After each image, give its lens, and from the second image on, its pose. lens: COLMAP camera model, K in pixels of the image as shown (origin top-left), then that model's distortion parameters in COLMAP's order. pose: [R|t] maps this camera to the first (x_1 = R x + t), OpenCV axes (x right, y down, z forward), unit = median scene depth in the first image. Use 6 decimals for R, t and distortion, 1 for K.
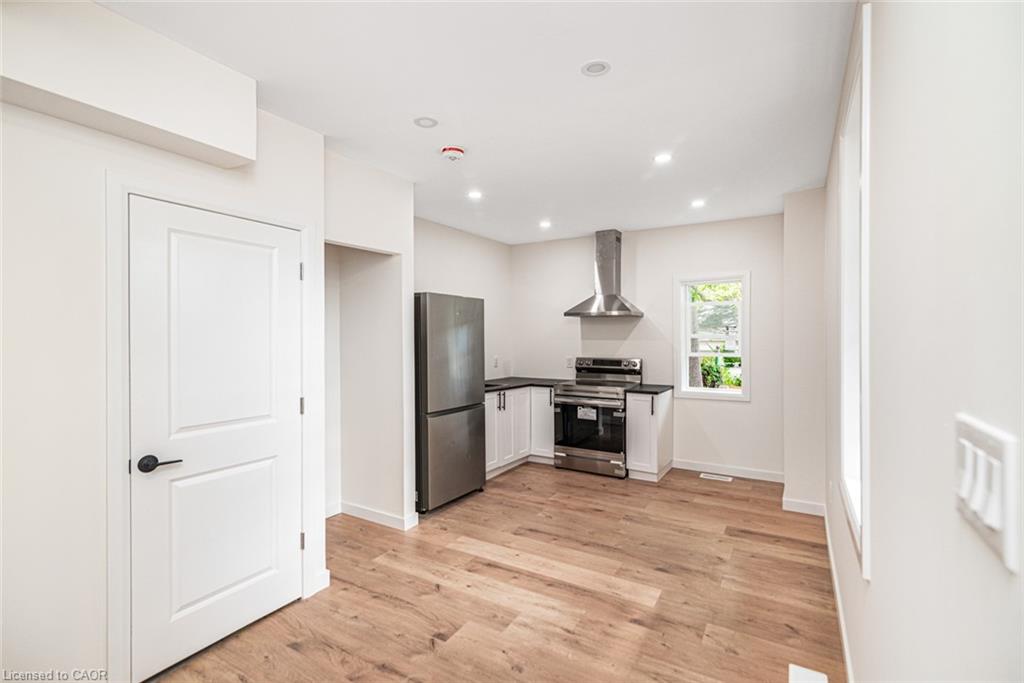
lens RADIAL K [[481.2, 0, 512.0], [0, 481.2, 341.5], [0, 0, 1]] dist [0.000320, 0.000265]
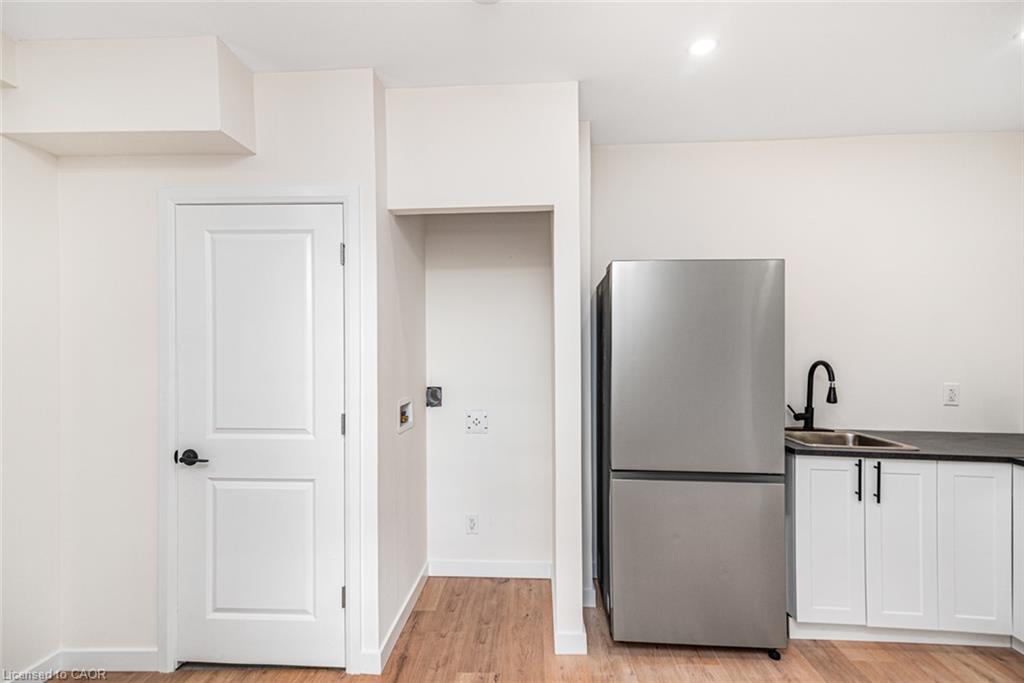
lens RADIAL K [[481.2, 0, 512.0], [0, 481.2, 341.5], [0, 0, 1]] dist [0.000320, 0.000265]
pose [[0.466509, -0.001276, -0.884515, 0.291353], [-0.011729, 0.999902, -0.007628, 0.000056], [0.884439, 0.013933, 0.466449, 0.651342]]
